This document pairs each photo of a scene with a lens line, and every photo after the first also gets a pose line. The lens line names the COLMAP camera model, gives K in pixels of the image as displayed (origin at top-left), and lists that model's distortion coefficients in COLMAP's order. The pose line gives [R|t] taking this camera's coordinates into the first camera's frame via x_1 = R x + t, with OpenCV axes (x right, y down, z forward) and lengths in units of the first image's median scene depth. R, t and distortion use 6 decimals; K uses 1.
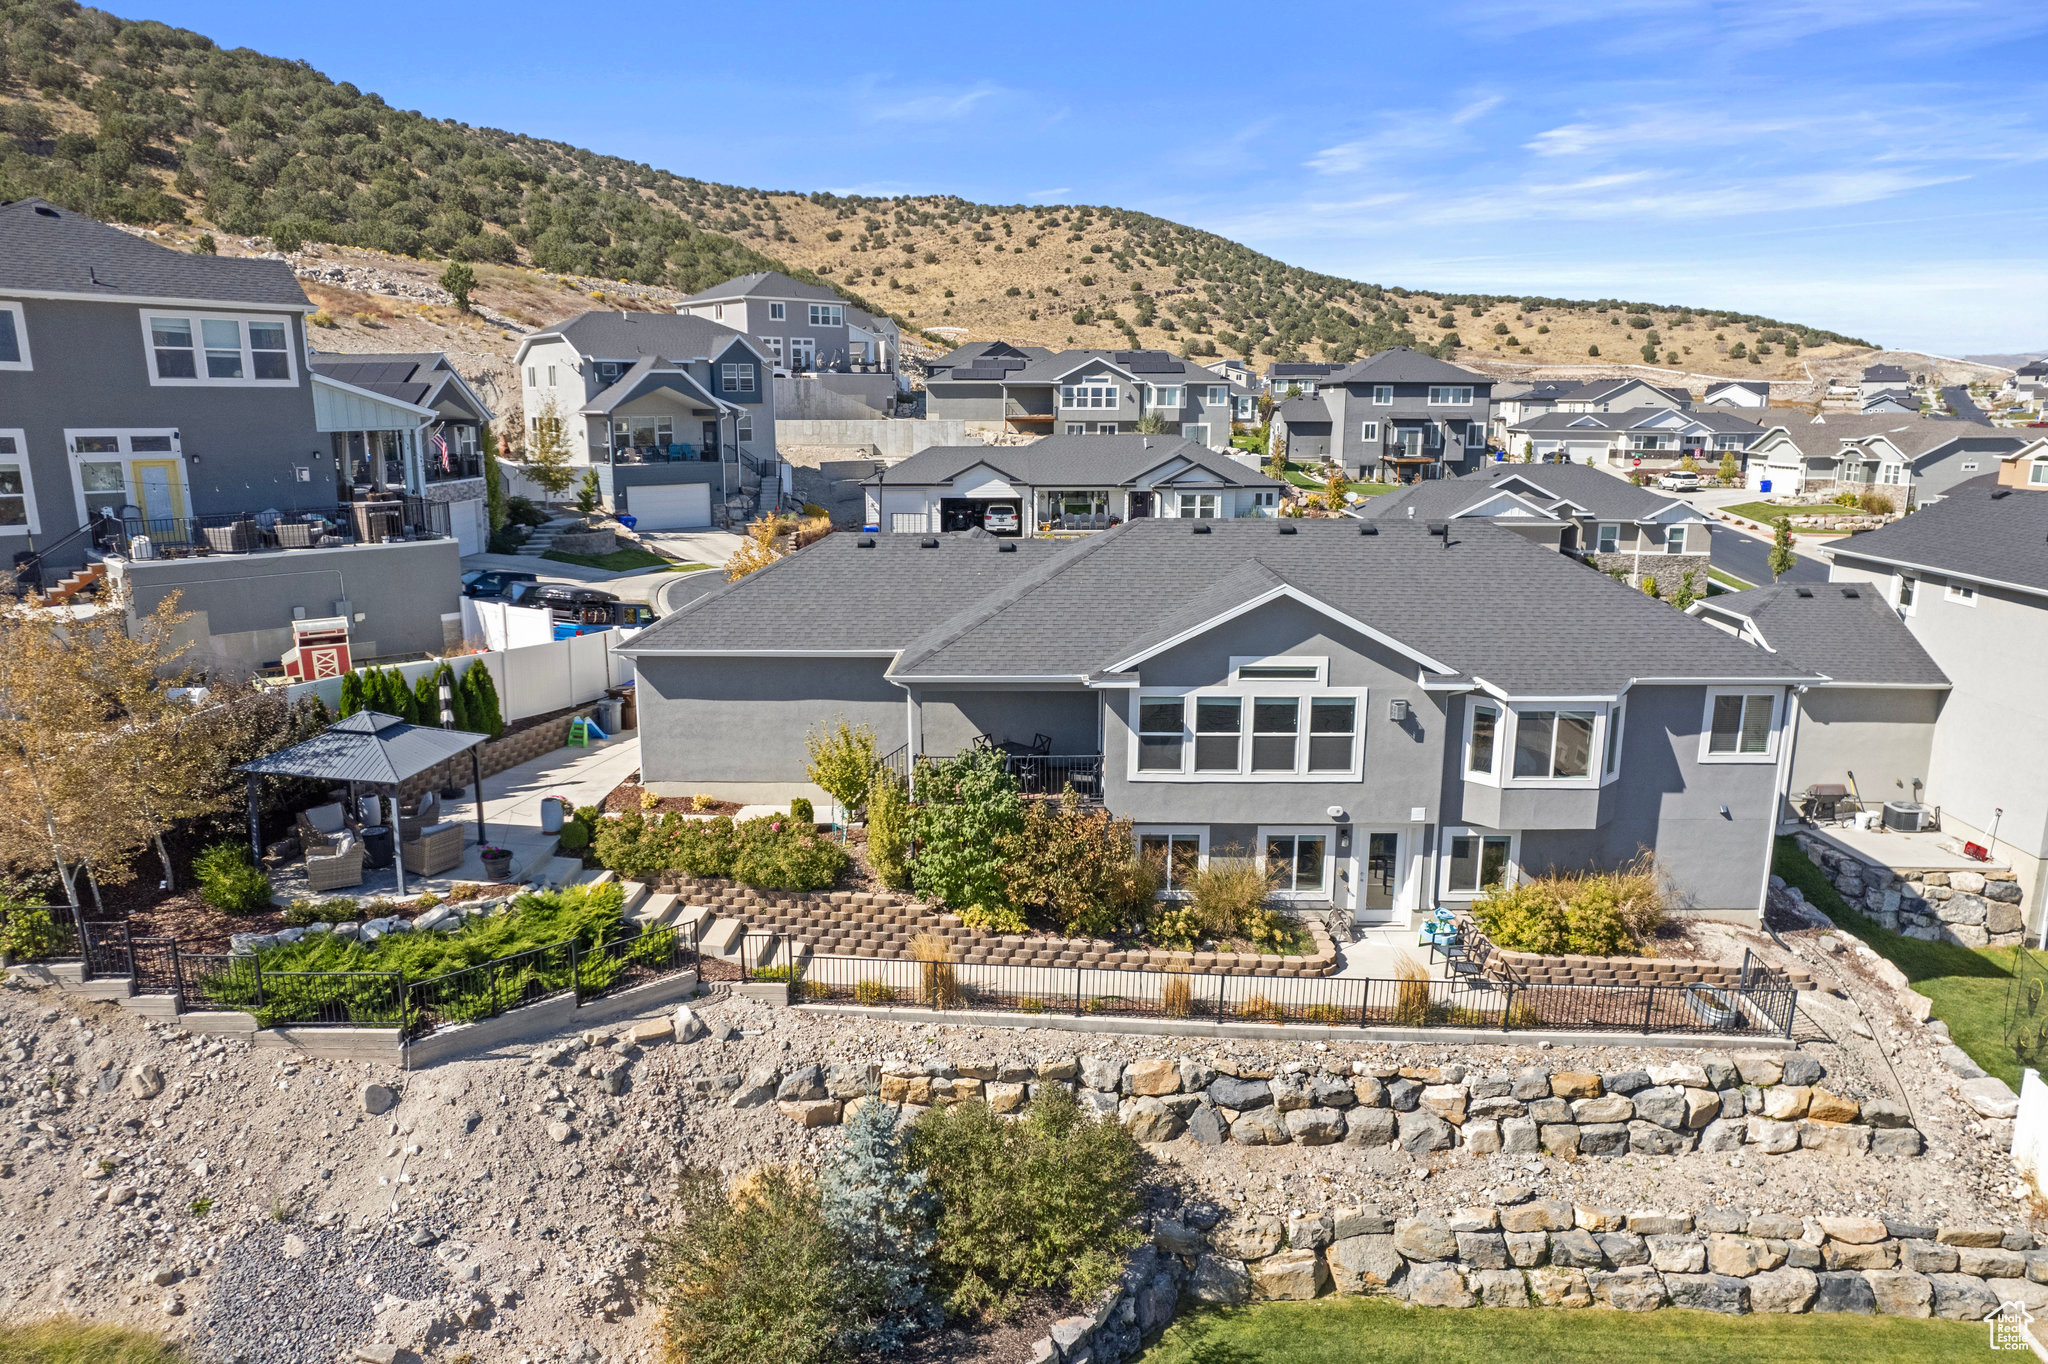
lens RADIAL K [[1308.5, 0, 1023.6], [0, 1308.5, 695.9], [0, 0, 1]] dist [-0.072910, 0.063489]
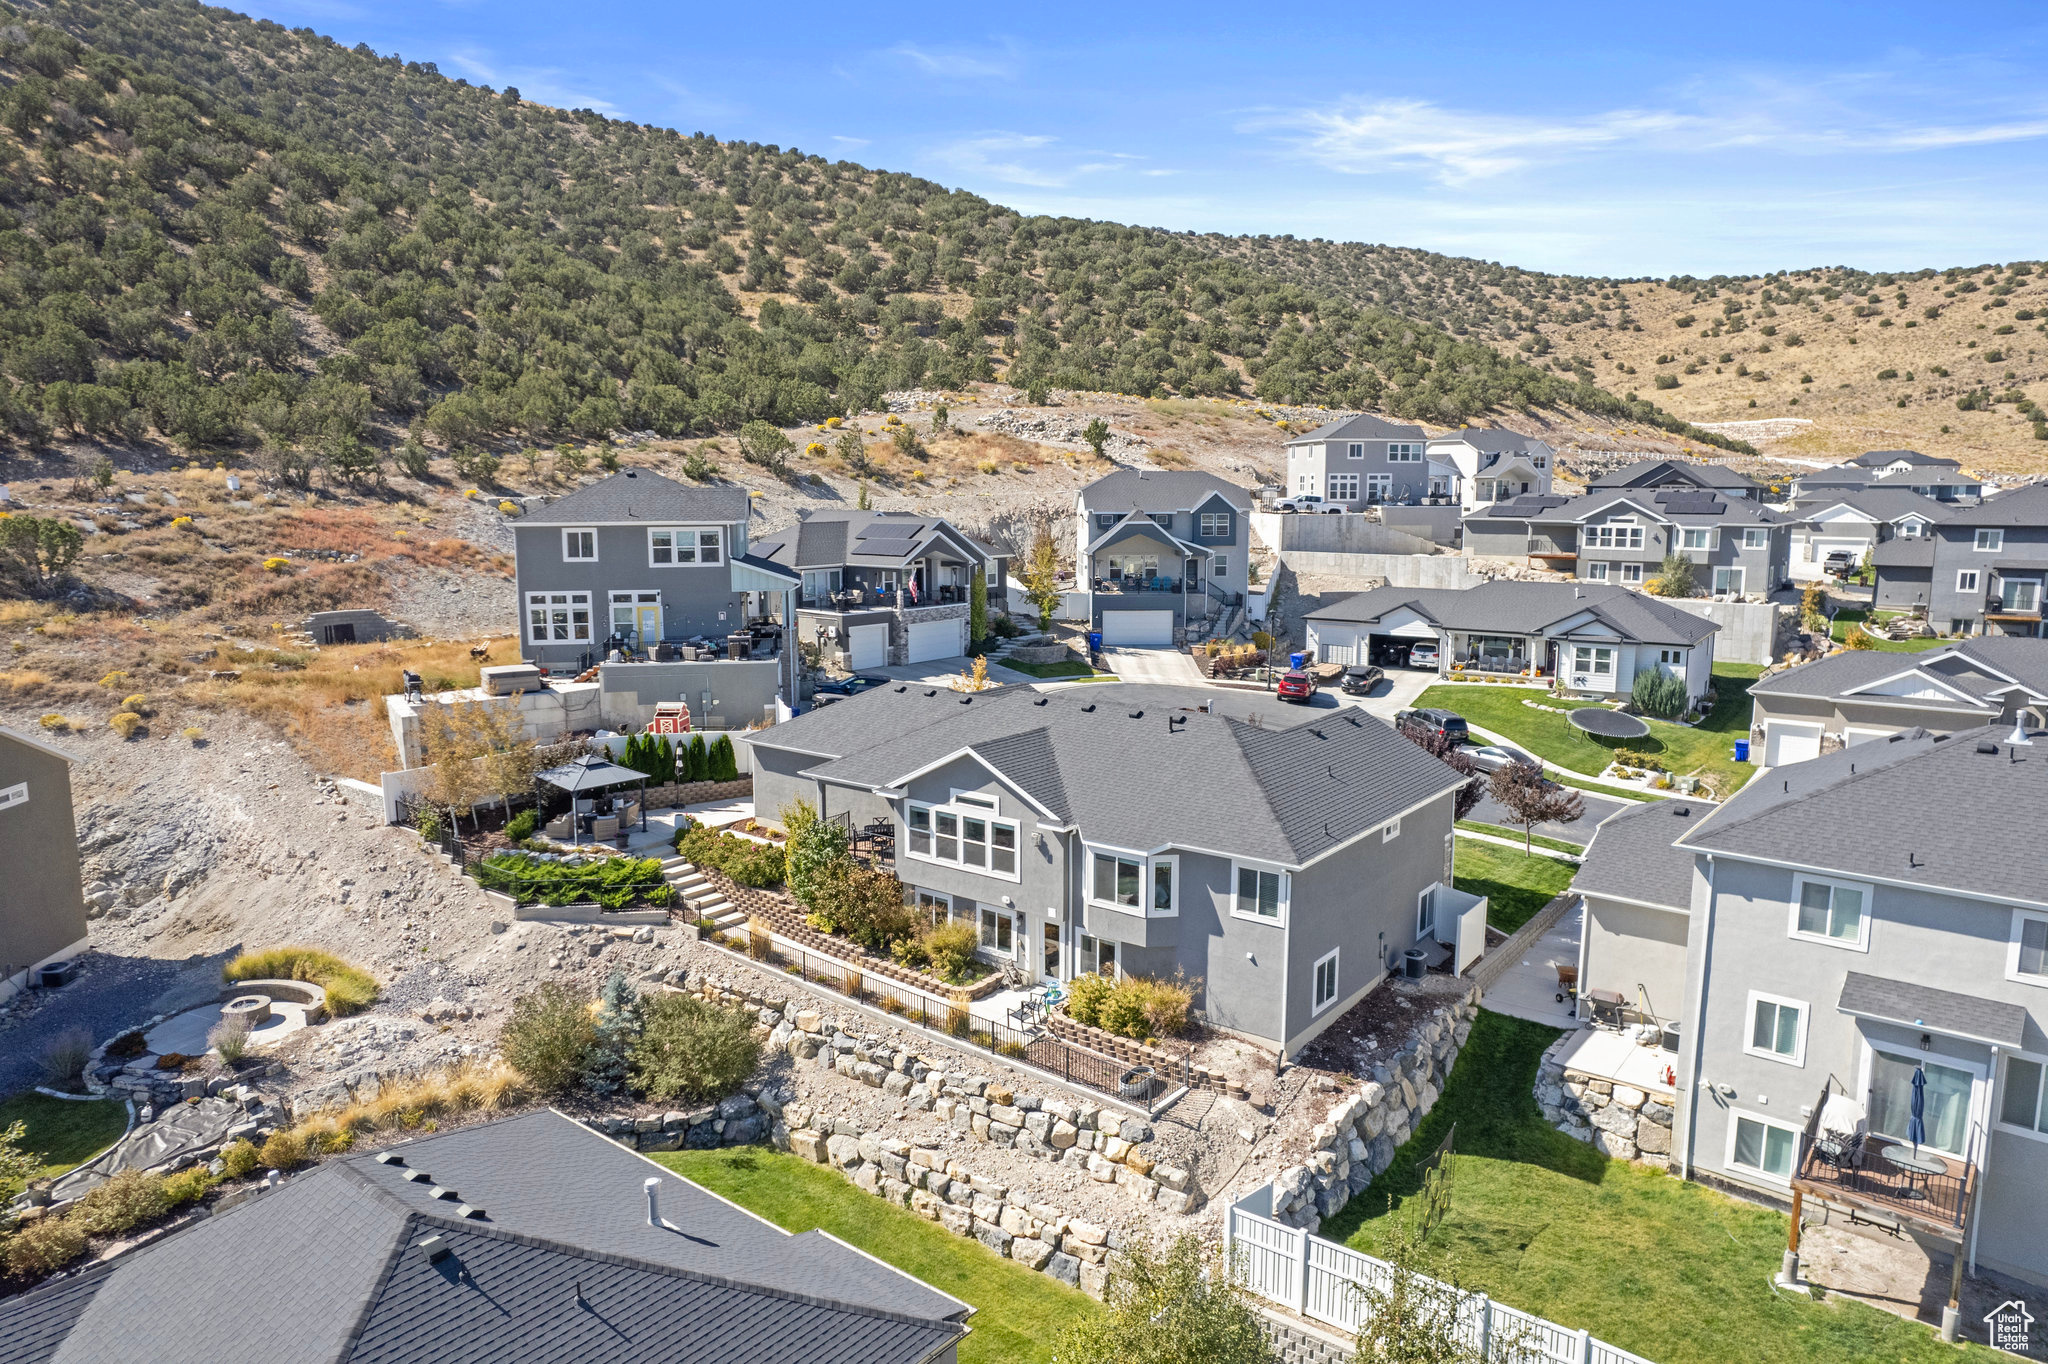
lens RADIAL K [[1308.5, 0, 1023.6], [0, 1308.5, 695.9], [0, 0, 1]] dist [-0.072910, 0.063489]
pose [[0.796425, 0.093561, -0.597456, 0.373015], [-0.129504, 0.991427, -0.017376, -0.039889], [0.590708, 0.091212, 0.801714, -0.071824]]
